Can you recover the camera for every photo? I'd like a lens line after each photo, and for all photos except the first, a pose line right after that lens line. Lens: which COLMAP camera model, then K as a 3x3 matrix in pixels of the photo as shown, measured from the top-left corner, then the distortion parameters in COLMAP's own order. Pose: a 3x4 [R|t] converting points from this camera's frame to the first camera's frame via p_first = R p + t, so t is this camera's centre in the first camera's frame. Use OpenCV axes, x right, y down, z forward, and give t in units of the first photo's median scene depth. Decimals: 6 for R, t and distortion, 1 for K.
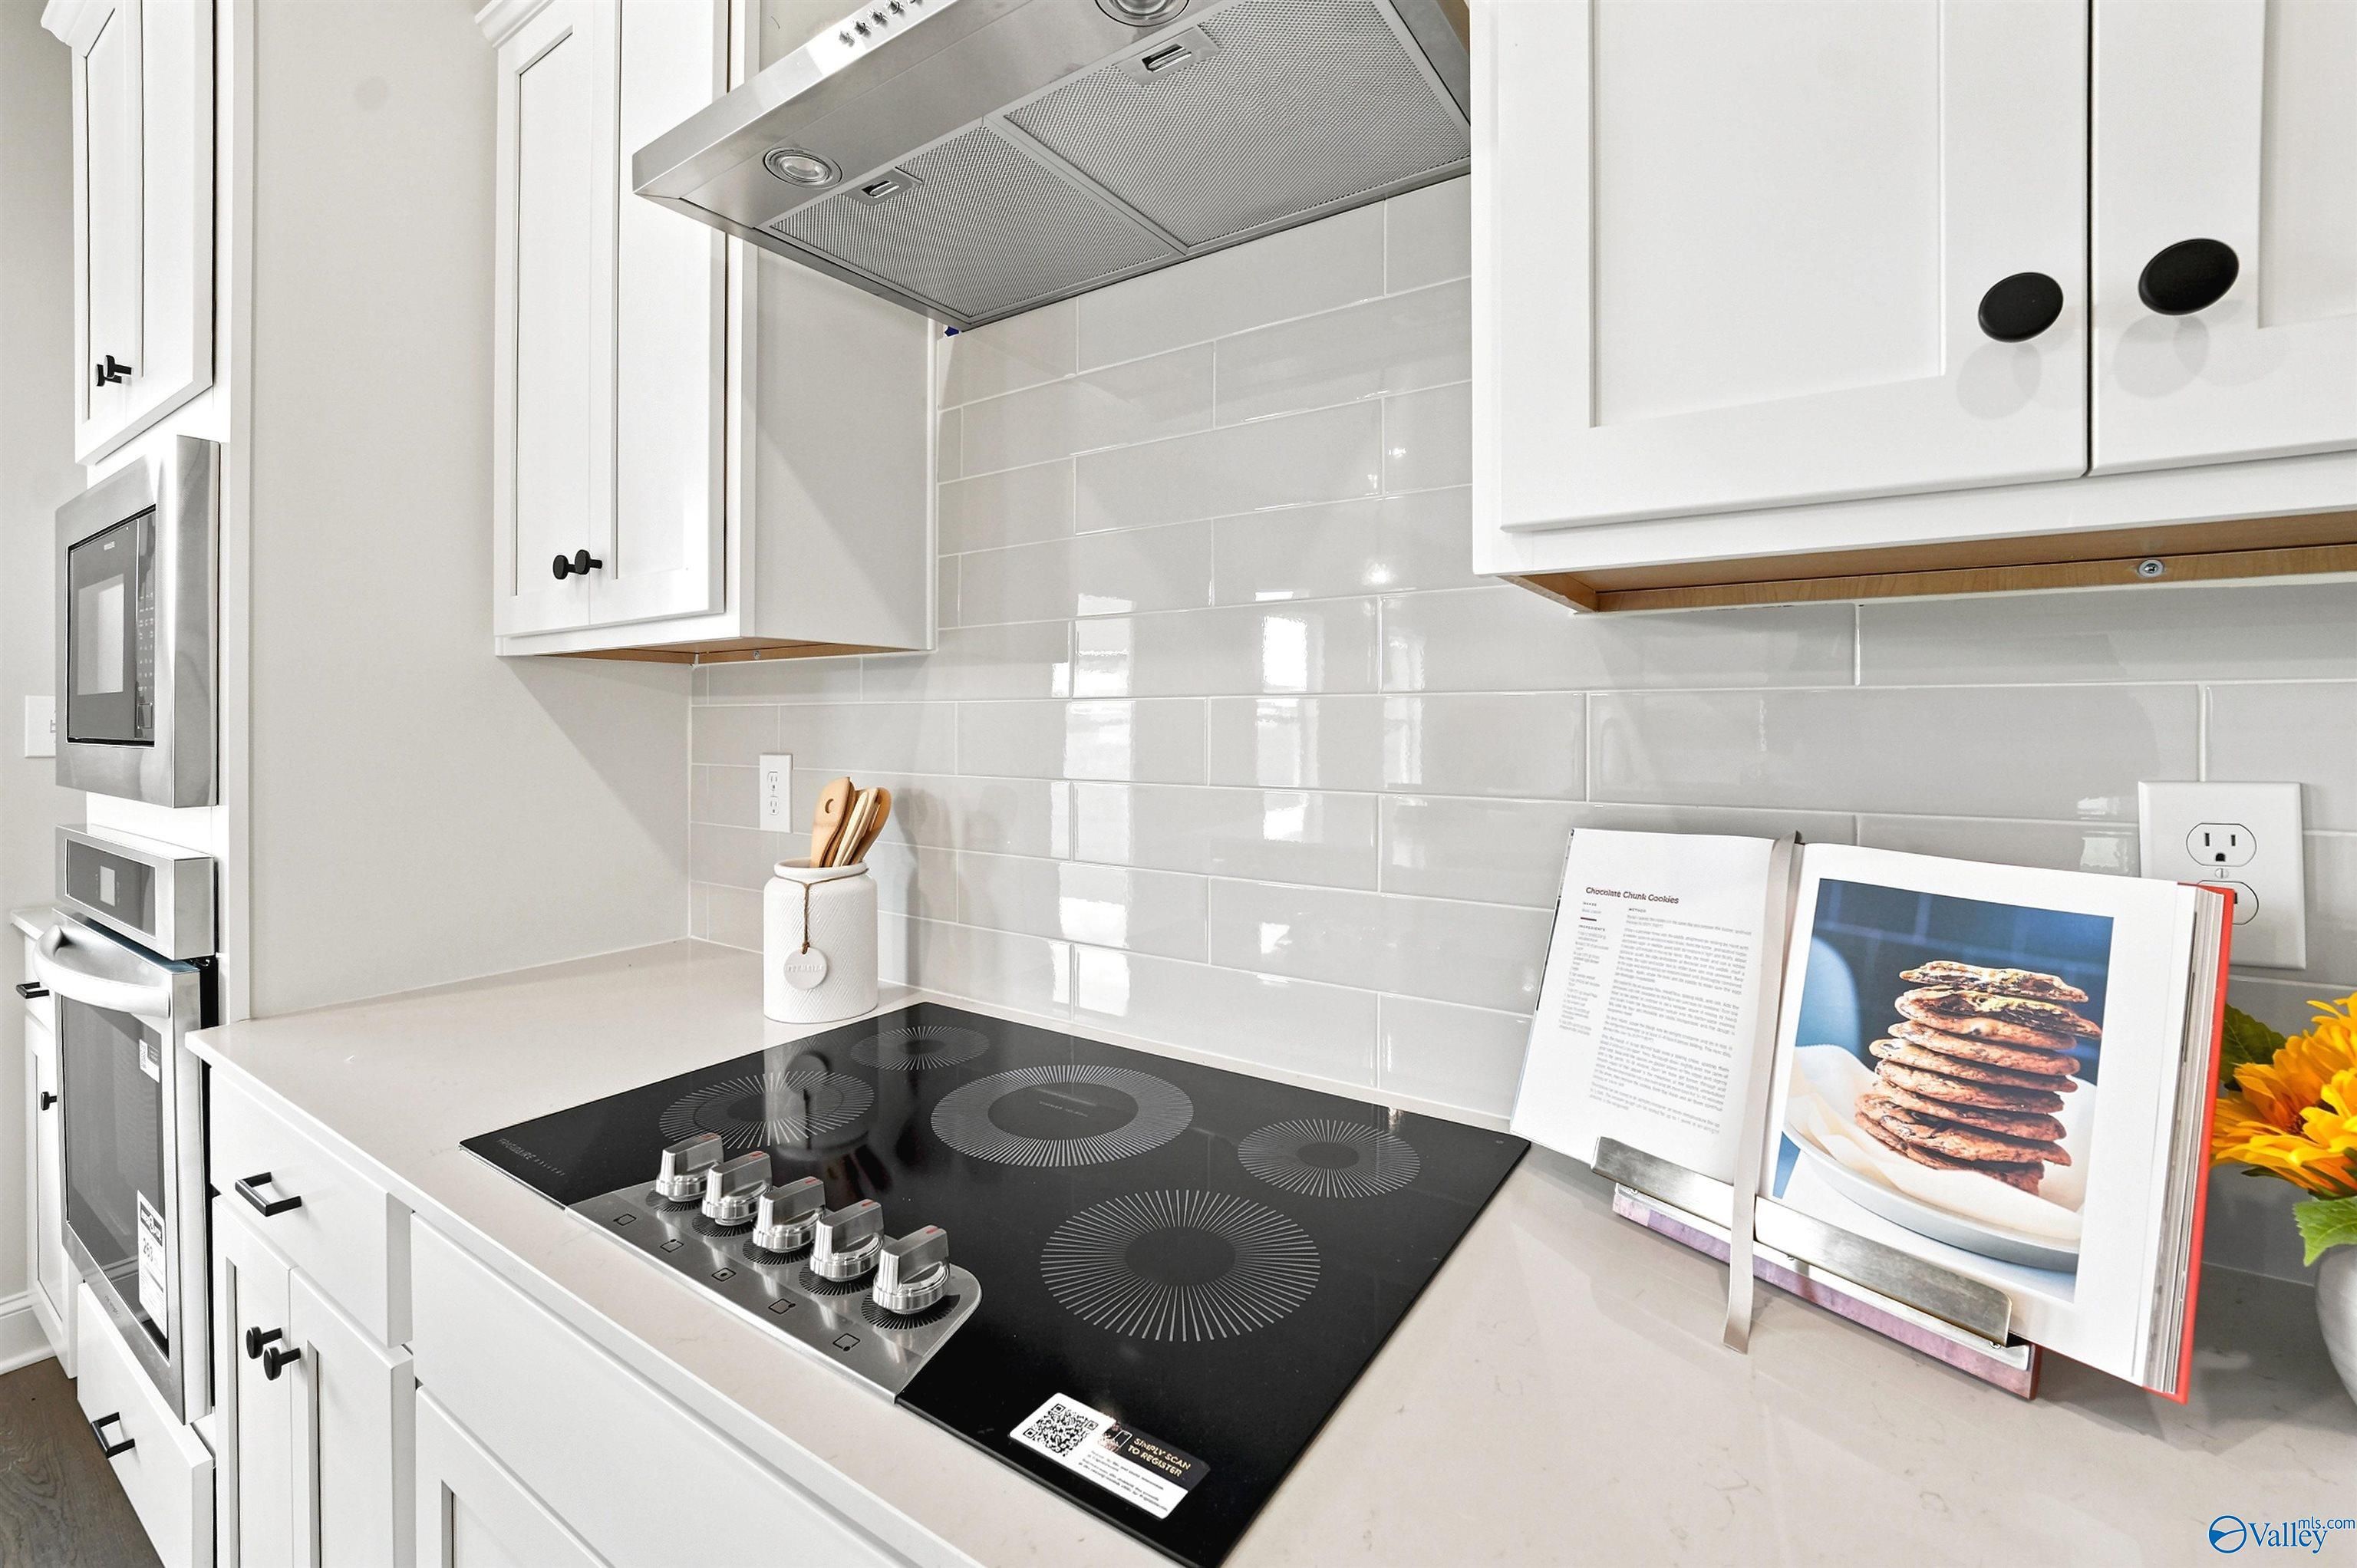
lens RADIAL K [[1016.4, 0, 1164.6], [0, 1016.4, 720.4], [0, 0, 1]] dist [-0.009100, -0.000163]
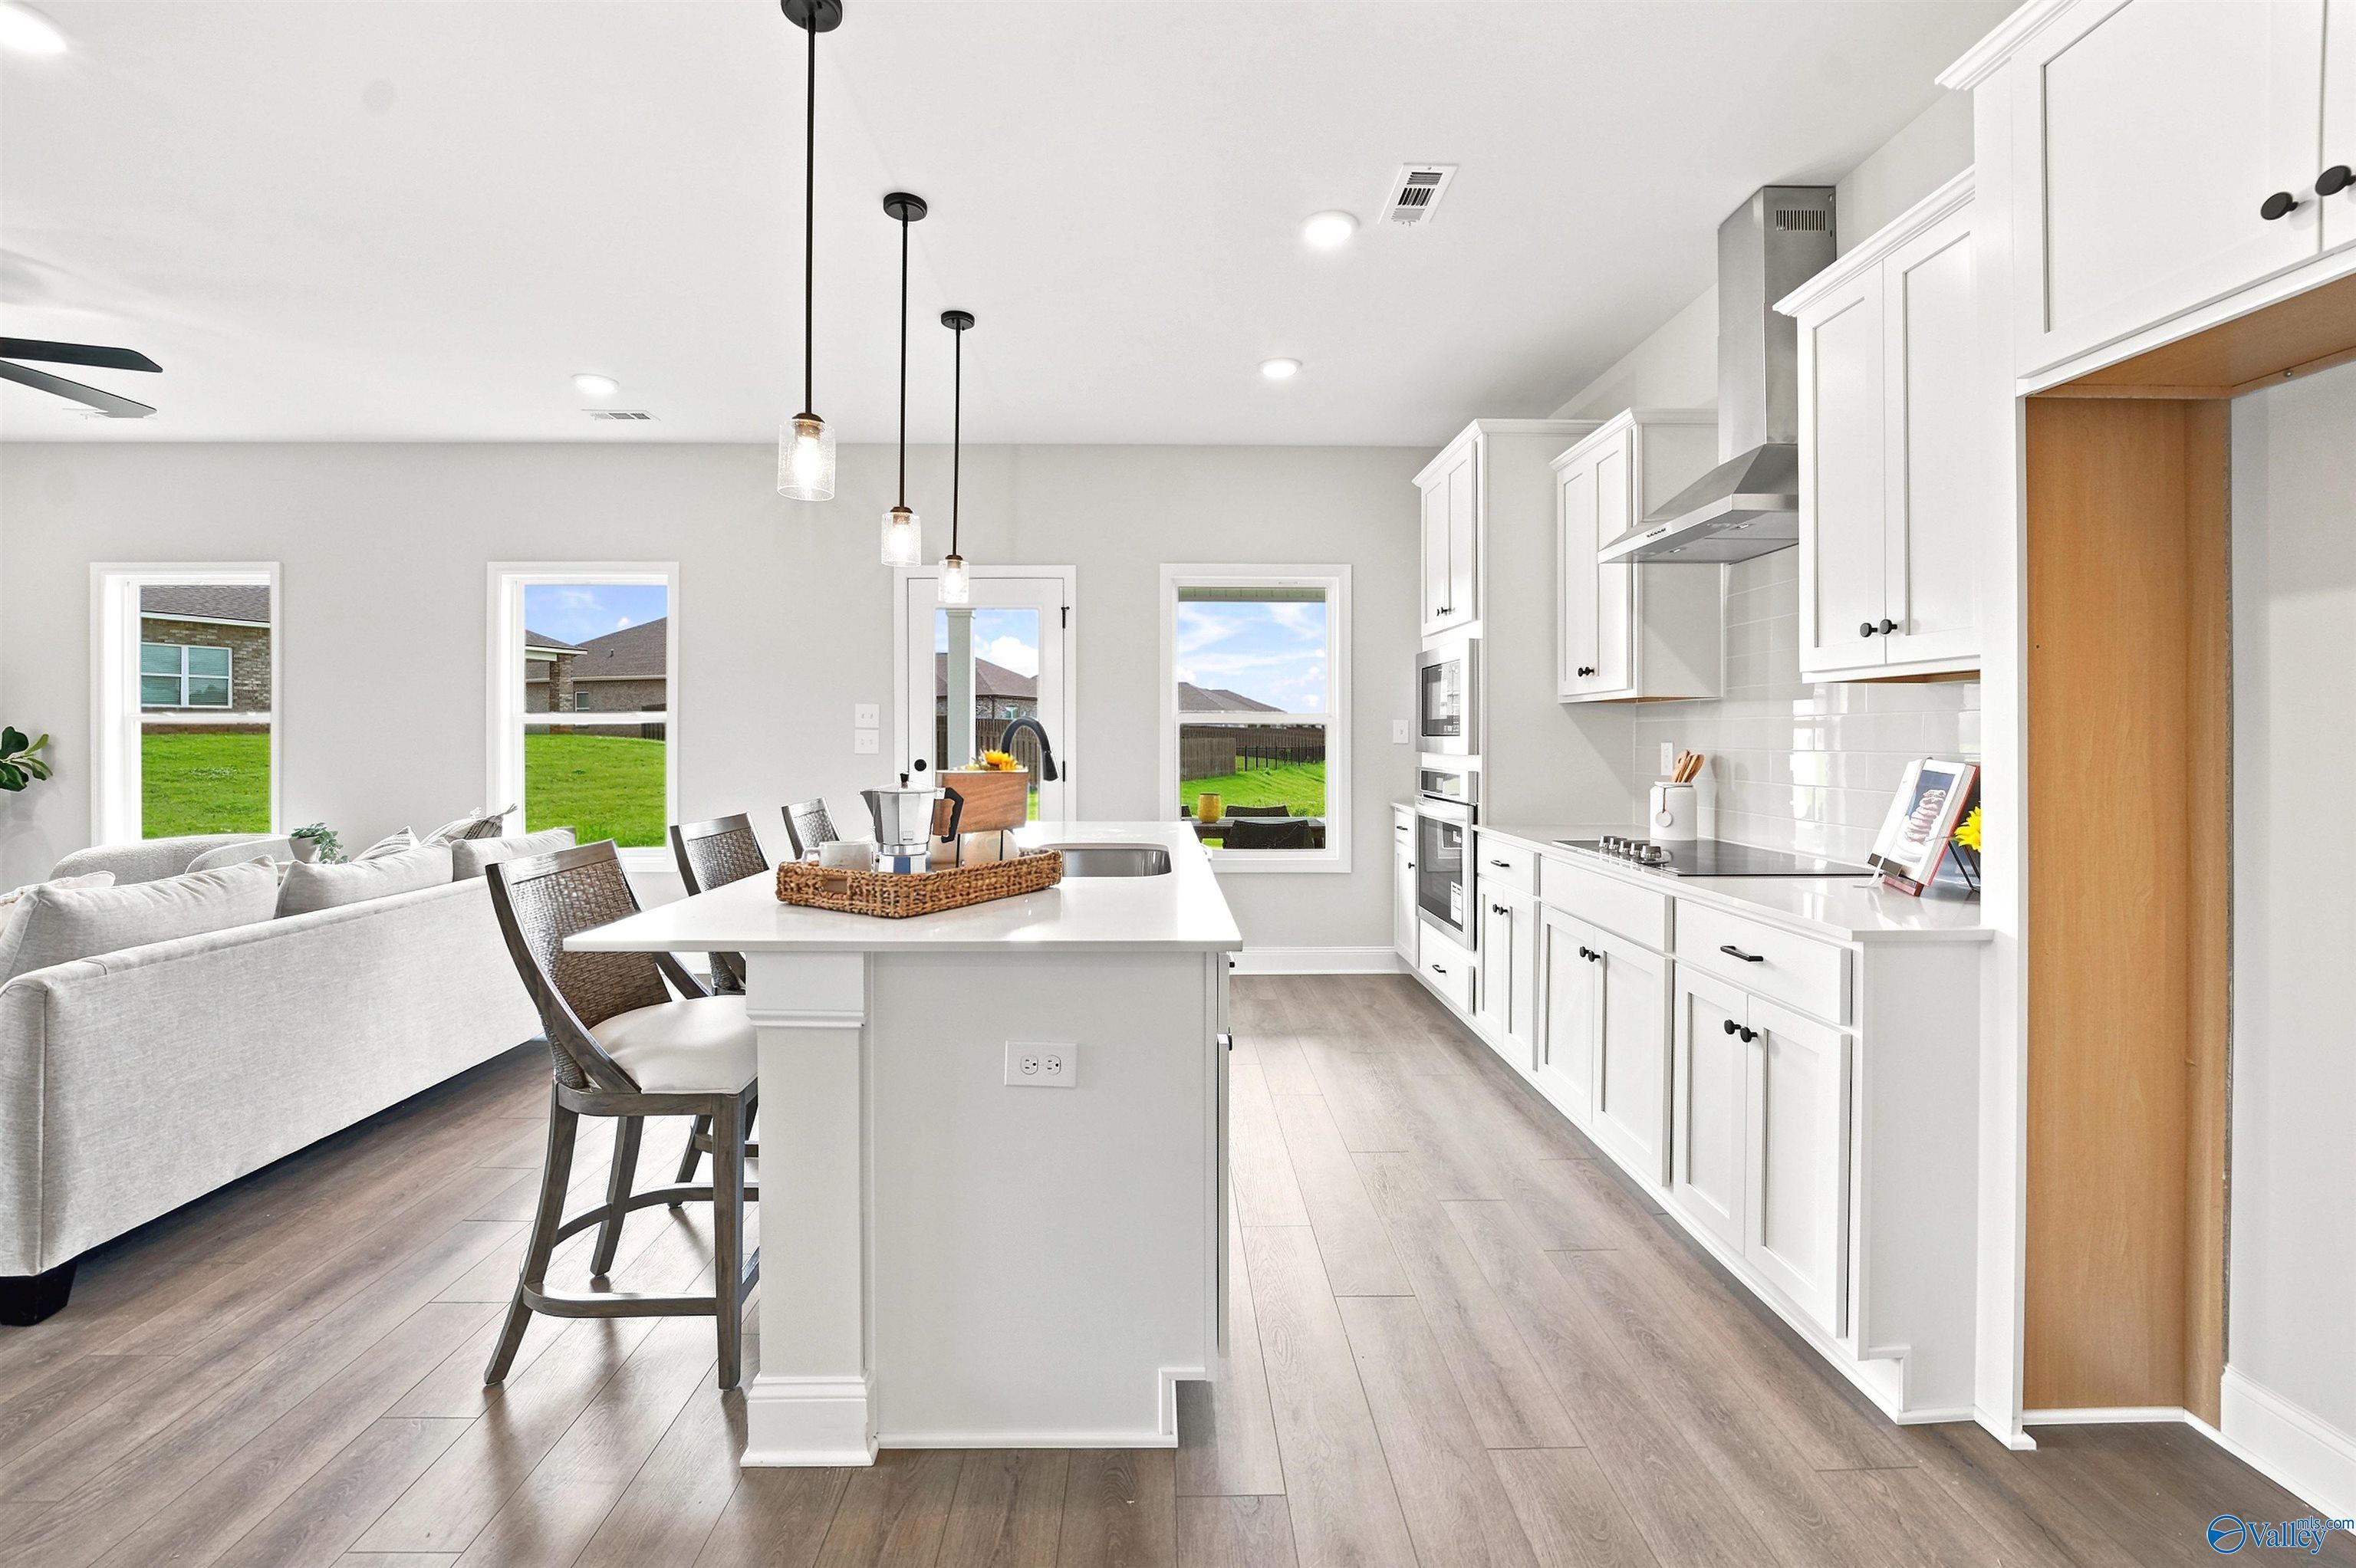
lens RADIAL K [[989.2, 0, 1170.7], [0, 989.2, 735.5], [0, 0, 1]] dist [-0.000143, 0.000108]
pose [[0.588325, -0.000506, -0.808624, 1.418381], [-0.000112, 1.000000, -0.000708, 0.038333], [0.808625, 0.000507, 0.588325, -2.278500]]
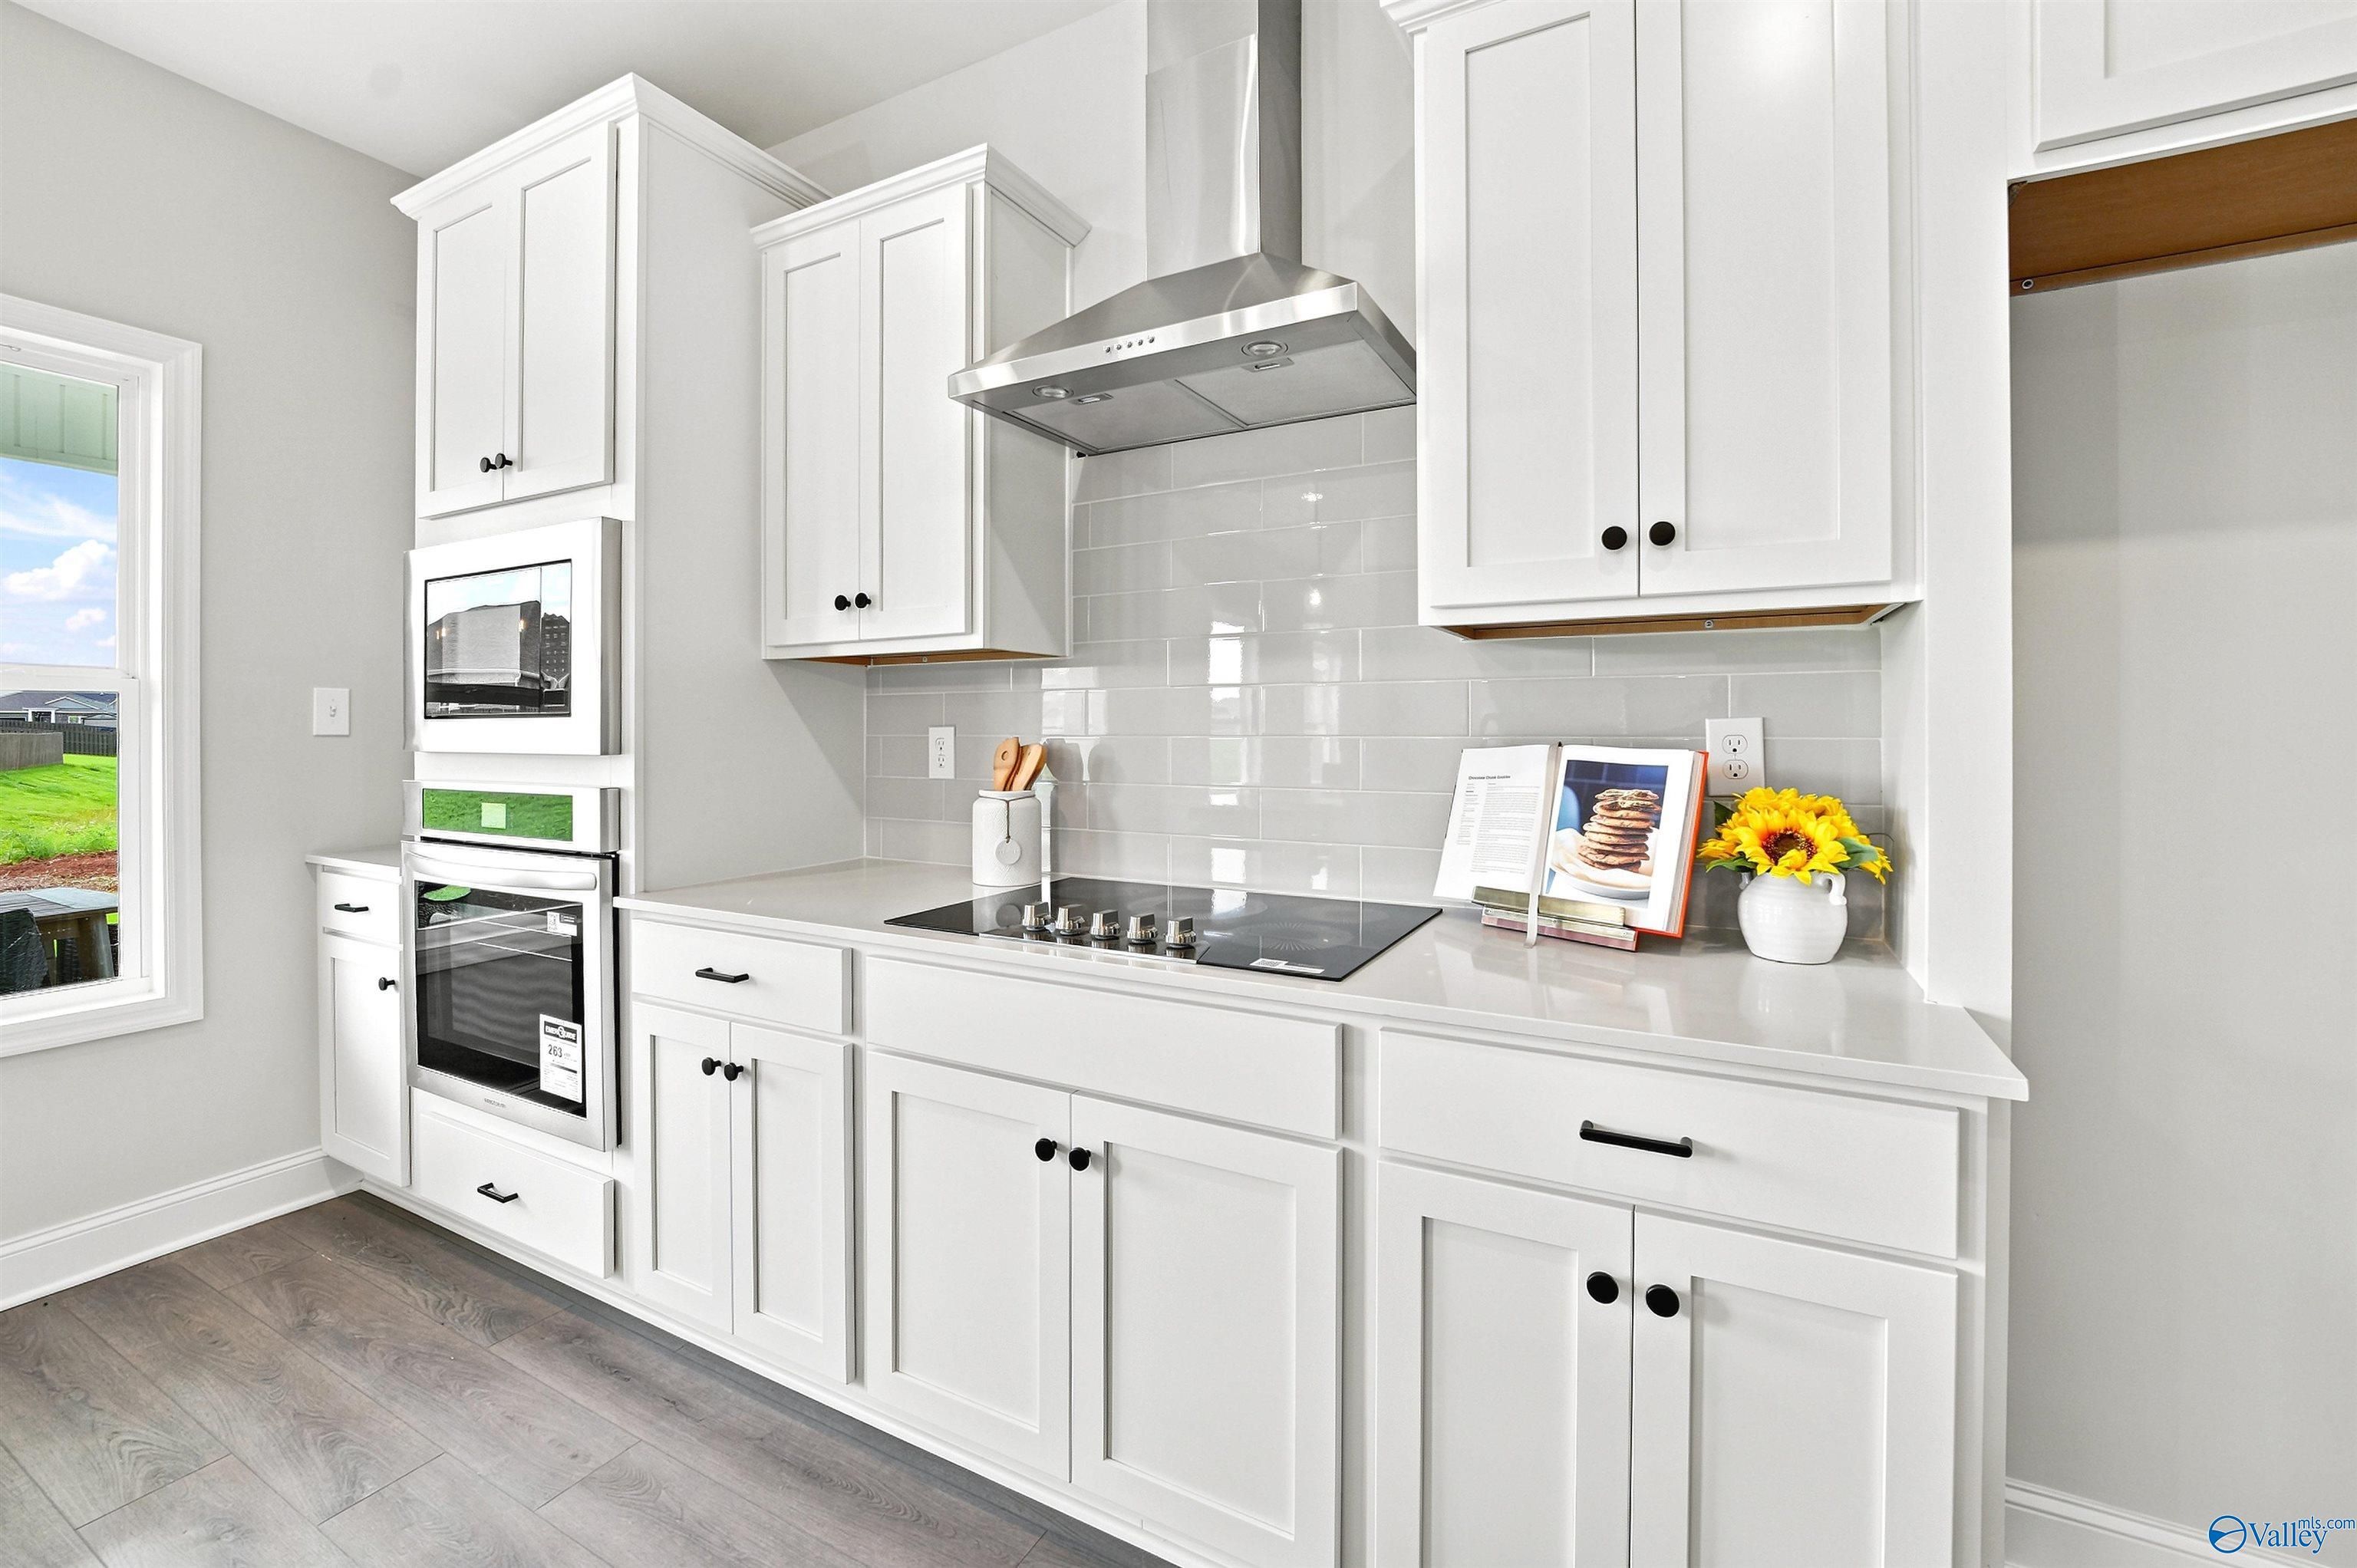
lens RADIAL K [[1020.3, 0, 1167.9], [0, 1020.3, 721.3], [0, 0, 1]] dist [-0.015042, 0.000090]
pose [[0.994806, -0.001695, 0.101773, -0.375694], [0.002157, 0.999988, -0.004426, 0.060864], [-0.101764, 0.004622, 0.994798, -0.932548]]
